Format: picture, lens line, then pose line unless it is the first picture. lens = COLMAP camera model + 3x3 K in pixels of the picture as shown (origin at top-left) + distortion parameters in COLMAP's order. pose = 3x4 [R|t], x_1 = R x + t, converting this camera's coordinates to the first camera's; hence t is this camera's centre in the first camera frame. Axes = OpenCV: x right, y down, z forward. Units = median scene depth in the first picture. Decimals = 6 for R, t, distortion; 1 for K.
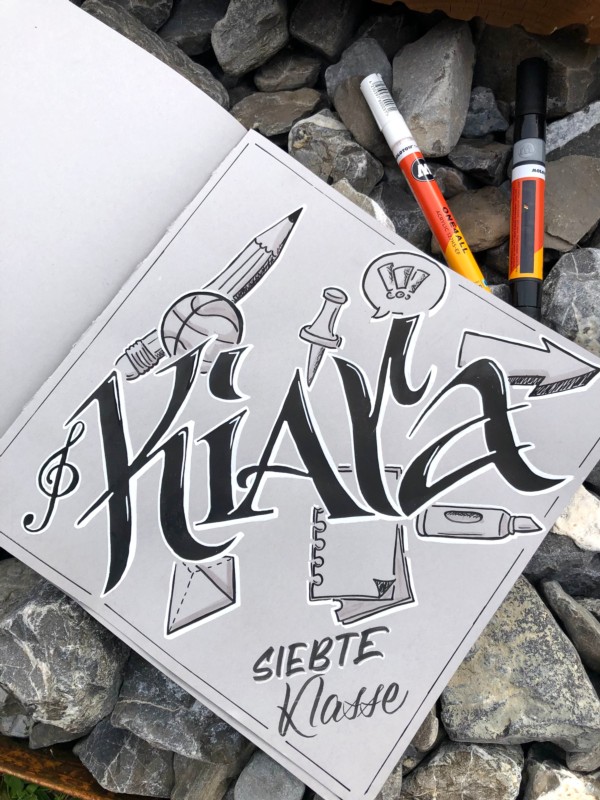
lens RADIAL K [[656.0, 0, 300.0], [0, 656.0, 400.0], [0, 0, 1]] dist [0.130220, -0.137626]
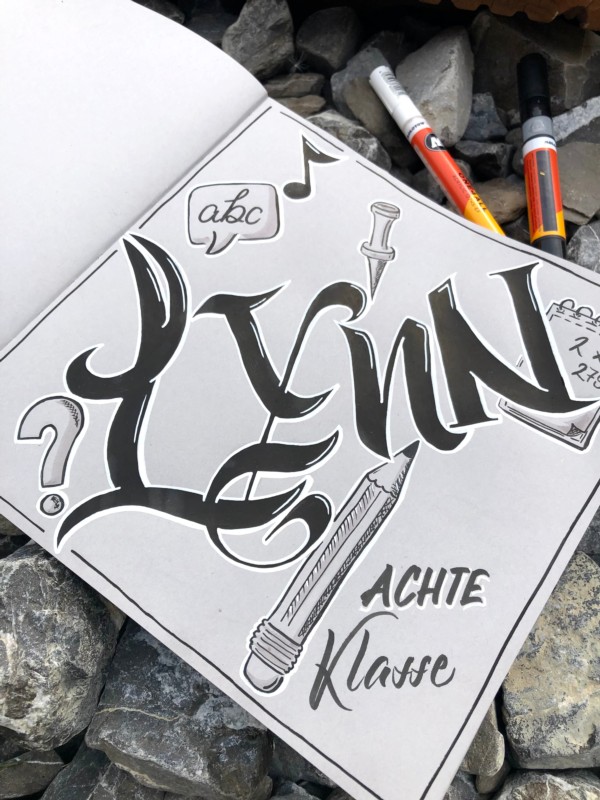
lens RADIAL K [[656.0, 0, 300.0], [0, 656.0, 400.0], [0, 0, 1]] dist [0.130220, -0.137626]
pose [[0.996987, 0.007856, 0.077171, -0.097295], [0.012175, 0.966679, -0.255704, 0.288588], [-0.076609, 0.255873, 0.963670, 0.147659]]
